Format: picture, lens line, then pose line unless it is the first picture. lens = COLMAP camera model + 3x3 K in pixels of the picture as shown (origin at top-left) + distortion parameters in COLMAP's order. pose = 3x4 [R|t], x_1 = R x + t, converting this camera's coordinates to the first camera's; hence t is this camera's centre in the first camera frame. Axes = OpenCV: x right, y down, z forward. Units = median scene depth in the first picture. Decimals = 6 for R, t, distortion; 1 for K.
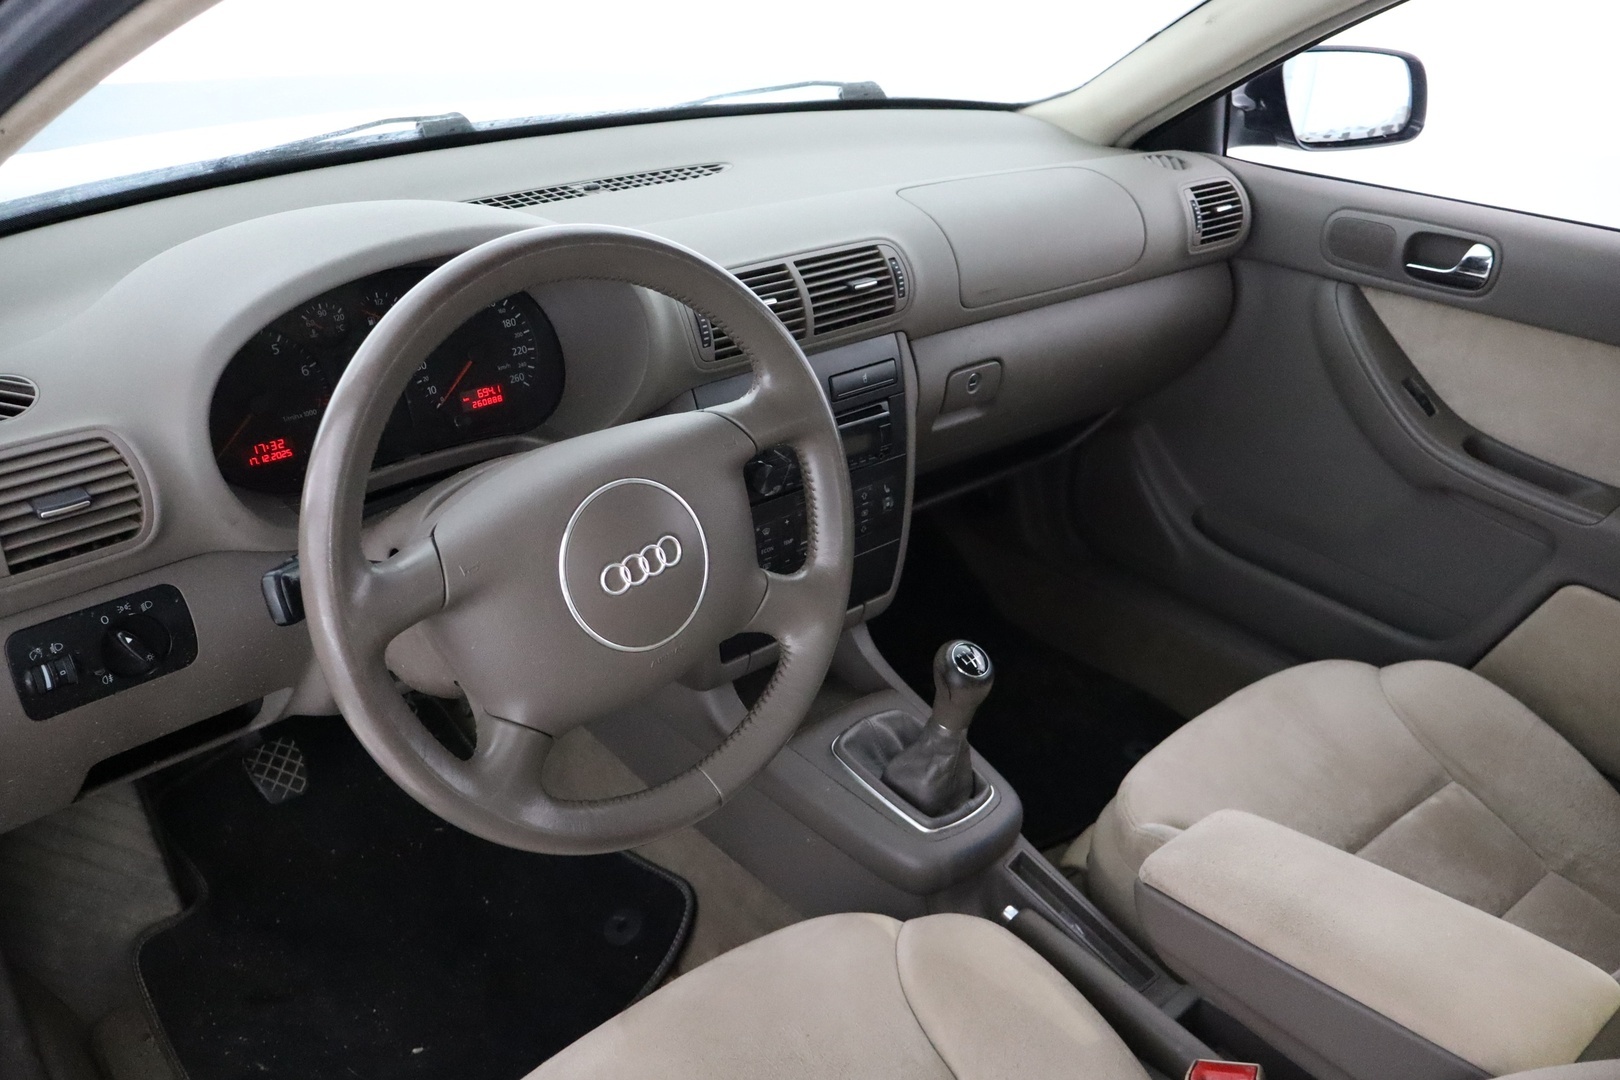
lens RADIAL K [[1442.7, 0, 811.0], [0, 1442.7, 543.8], [0, 0, 1]] dist [0.011629, 0.028253]
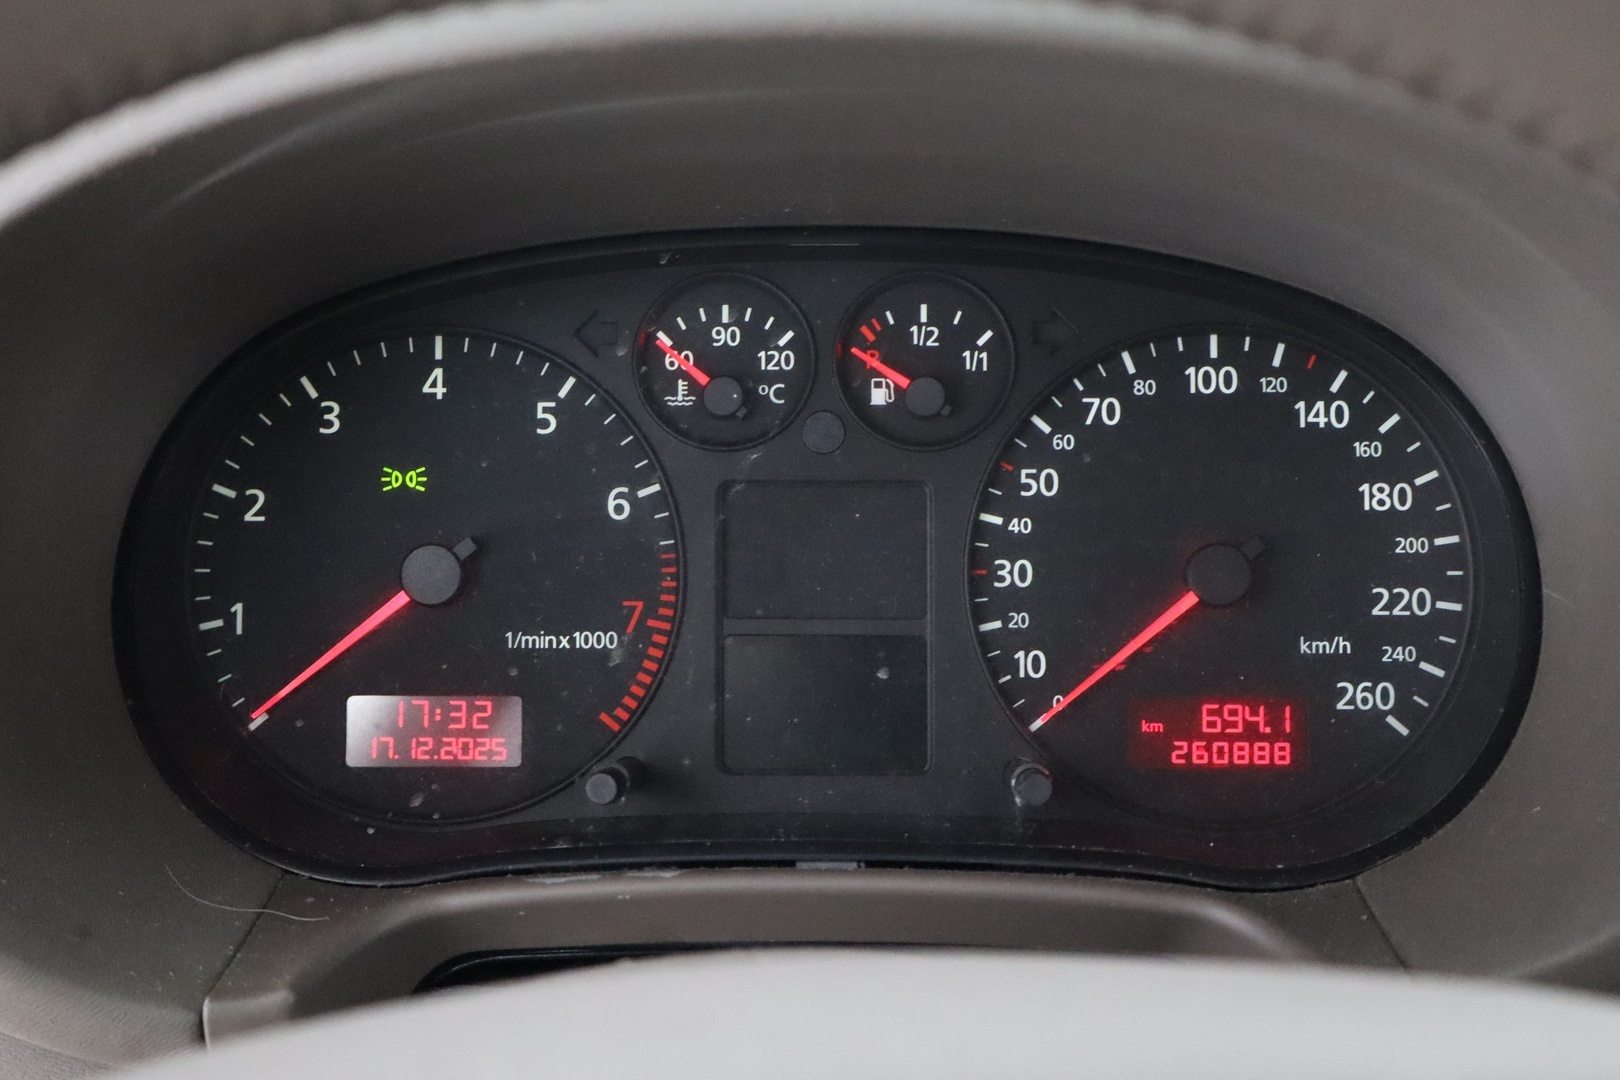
lens RADIAL K [[2290.4, 0, 809.5], [0, 2290.4, 539.3], [0, 0, 1]] dist [0.027246, 0.000000]
pose [[0.718524, 0.158266, -0.677256, 0.008907], [-0.294214, 0.951513, -0.089785, -0.074276], [0.630207, 0.263771, 0.730249, 0.617841]]
